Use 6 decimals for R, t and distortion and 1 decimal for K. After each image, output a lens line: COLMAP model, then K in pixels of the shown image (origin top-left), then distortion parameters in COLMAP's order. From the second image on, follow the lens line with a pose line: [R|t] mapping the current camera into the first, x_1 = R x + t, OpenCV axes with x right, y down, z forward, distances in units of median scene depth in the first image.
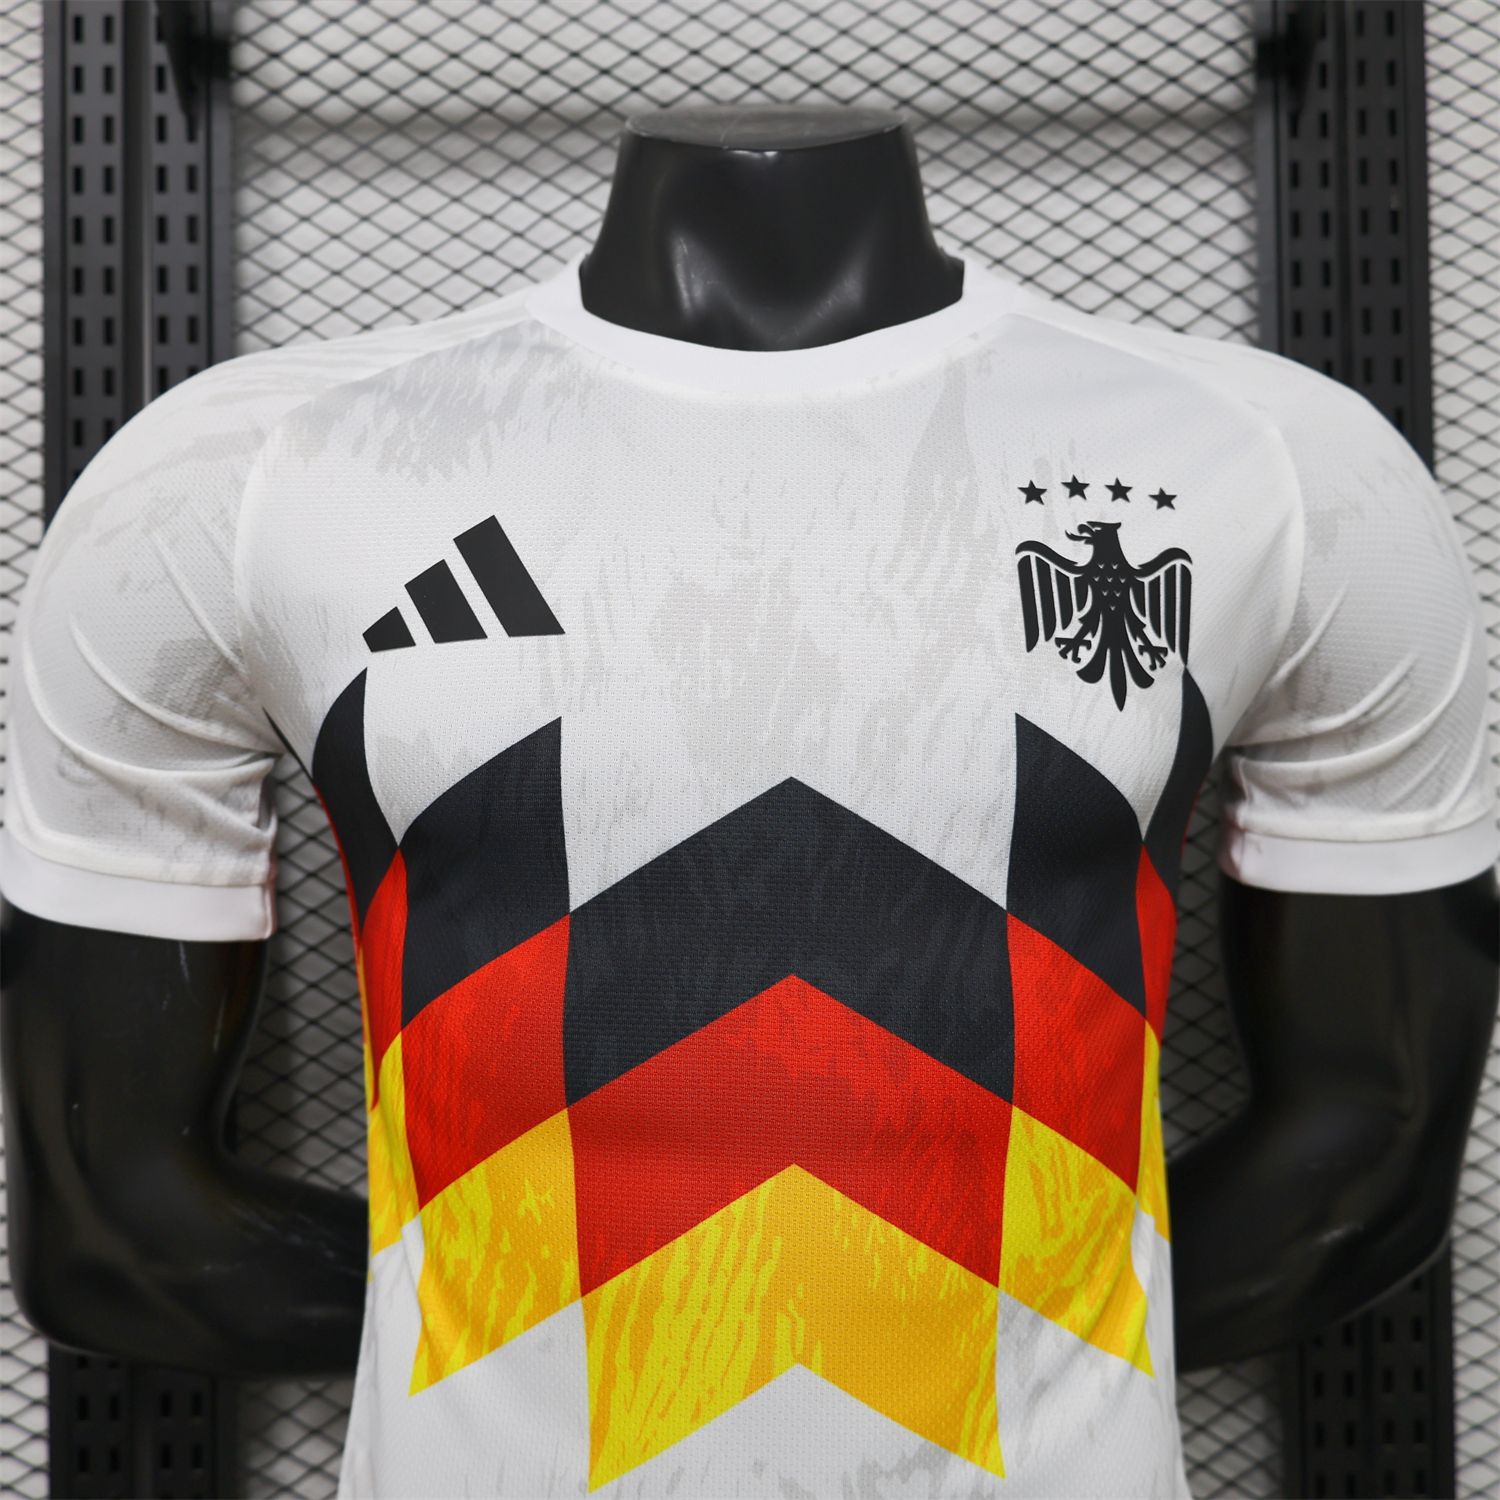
lens RADIAL K [[1563.5, 0, 750.0], [0, 1563.5, 750.0], [0, 0, 1]] dist [-0.015926, 0.003247]
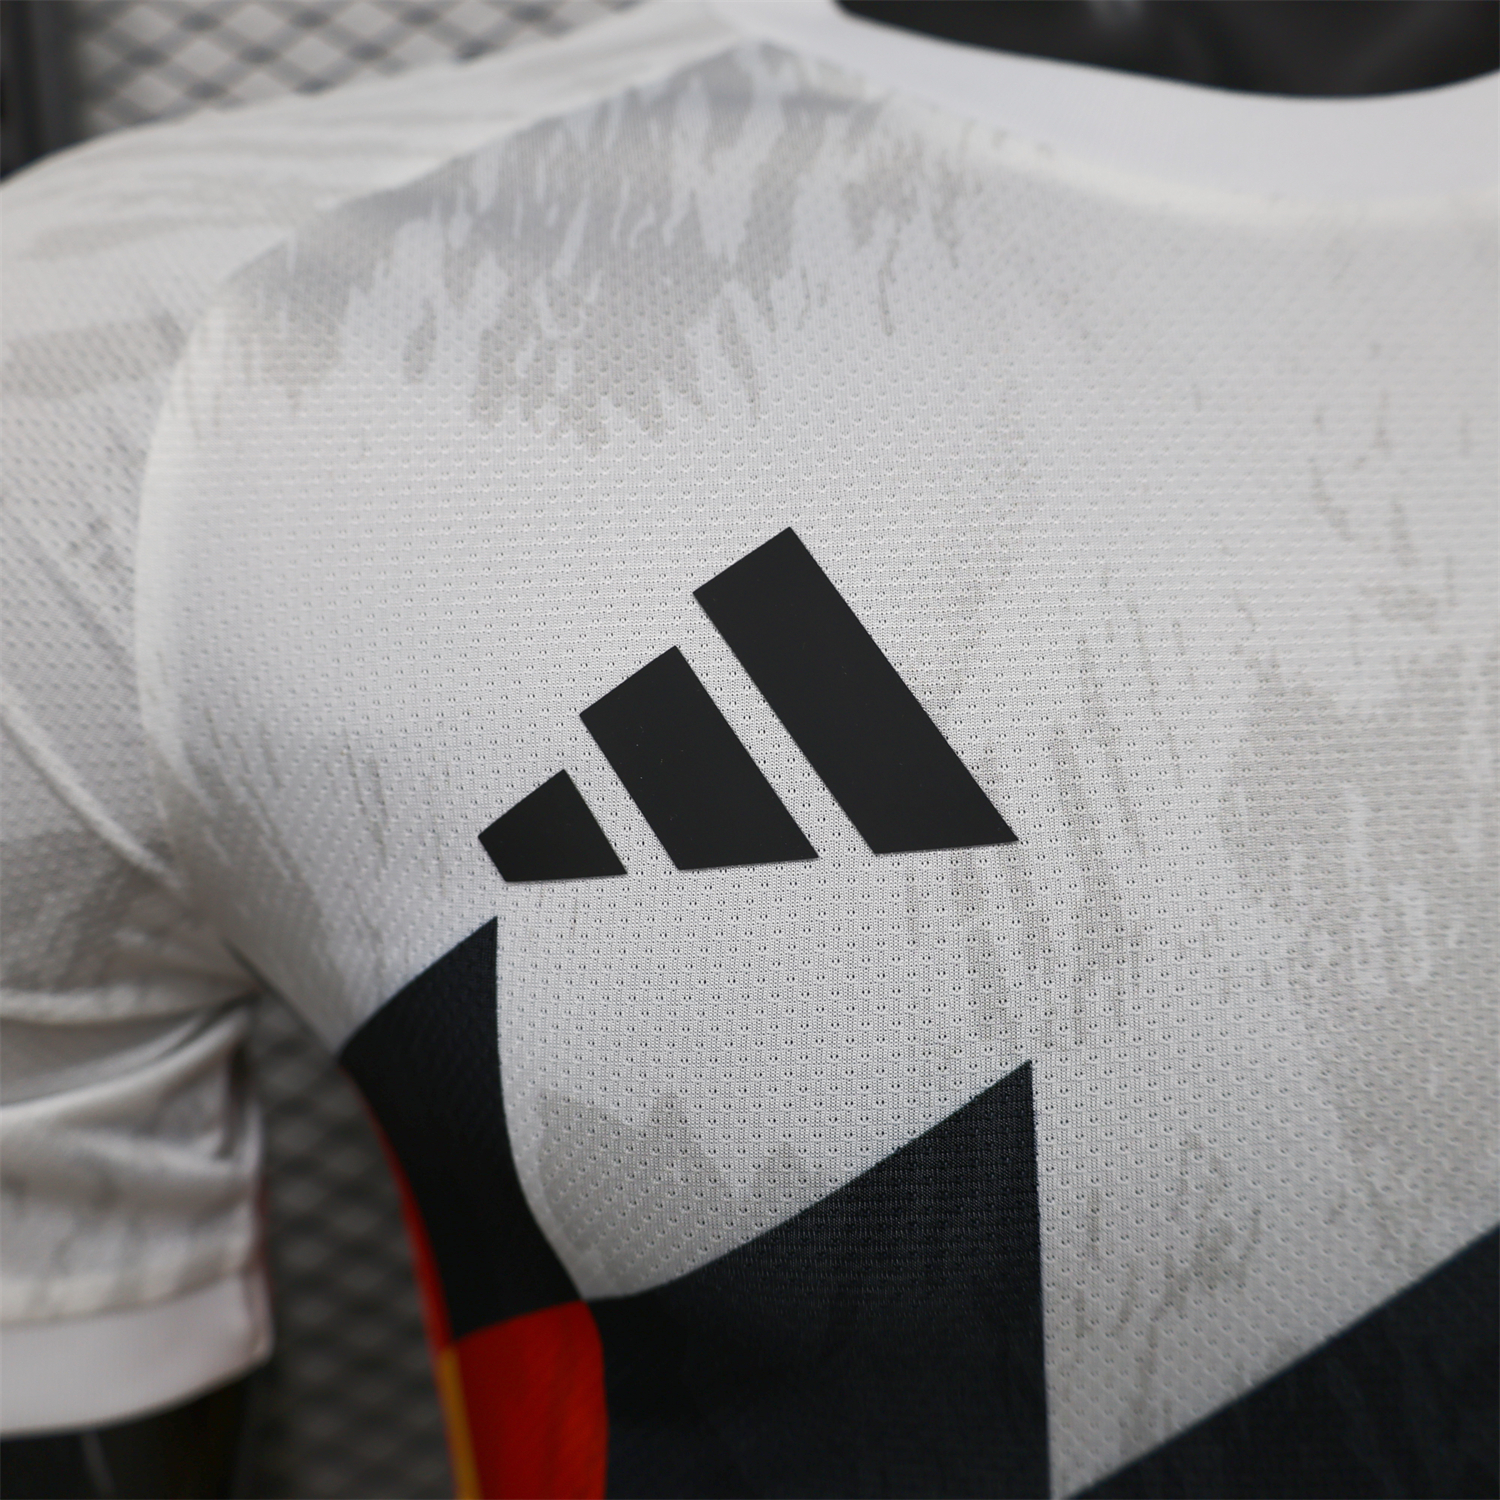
lens RADIAL K [[1563.5, 0, 750.0], [0, 1563.5, 750.0], [0, 0, 1]] dist [-0.015926, 0.003247]
pose [[0.996482, -0.048107, 0.068631, -0.198269], [0.039401, 0.991623, 0.123009, -0.139003], [-0.073974, -0.119872, 0.990030, 0.576597]]
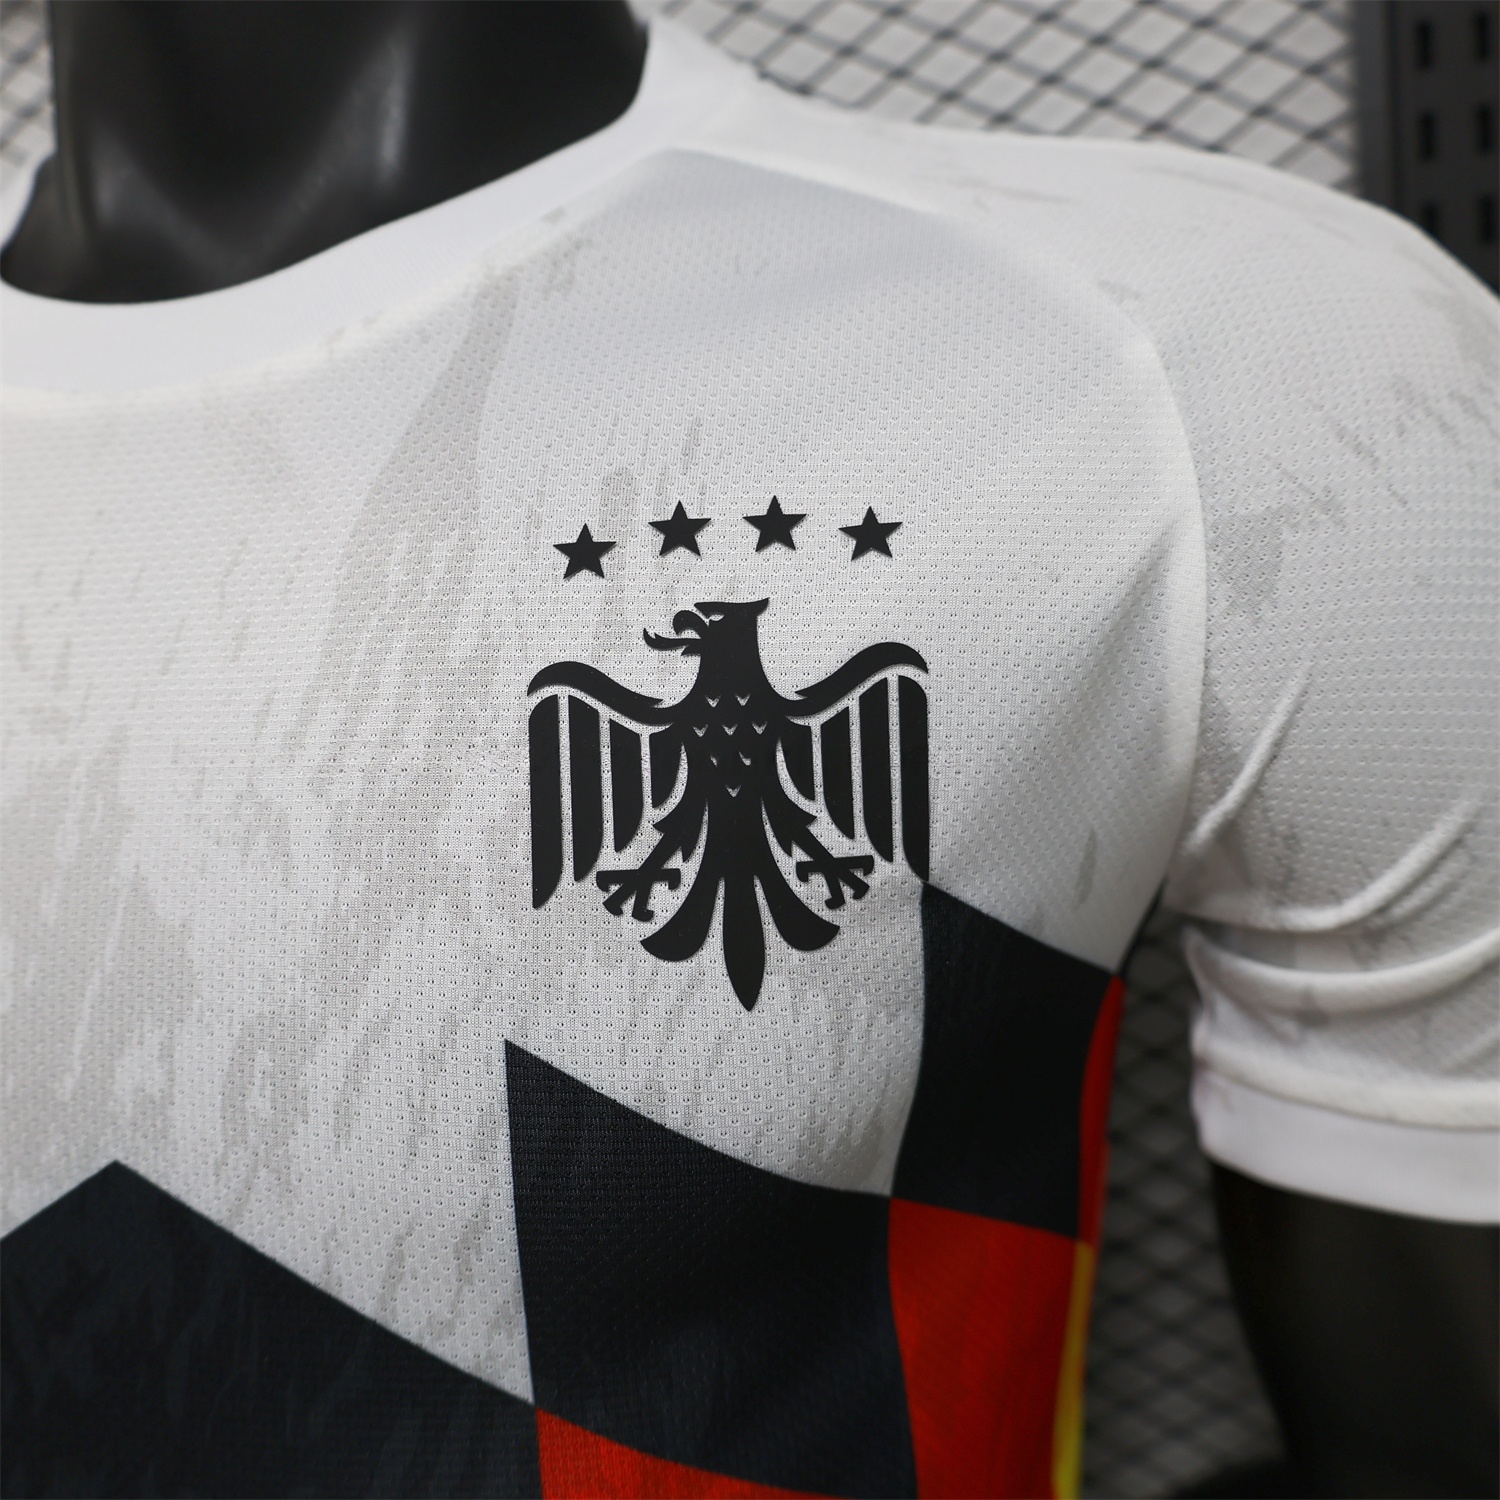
lens RADIAL K [[1563.5, 0, 750.0], [0, 1563.5, 750.0], [0, 0, 1]] dist [-0.015926, 0.003247]
pose [[0.969356, -0.042775, -0.241906, 0.341687], [0.076272, 0.988464, 0.130847, -0.160588], [0.233519, -0.145288, 0.961437, 0.518190]]
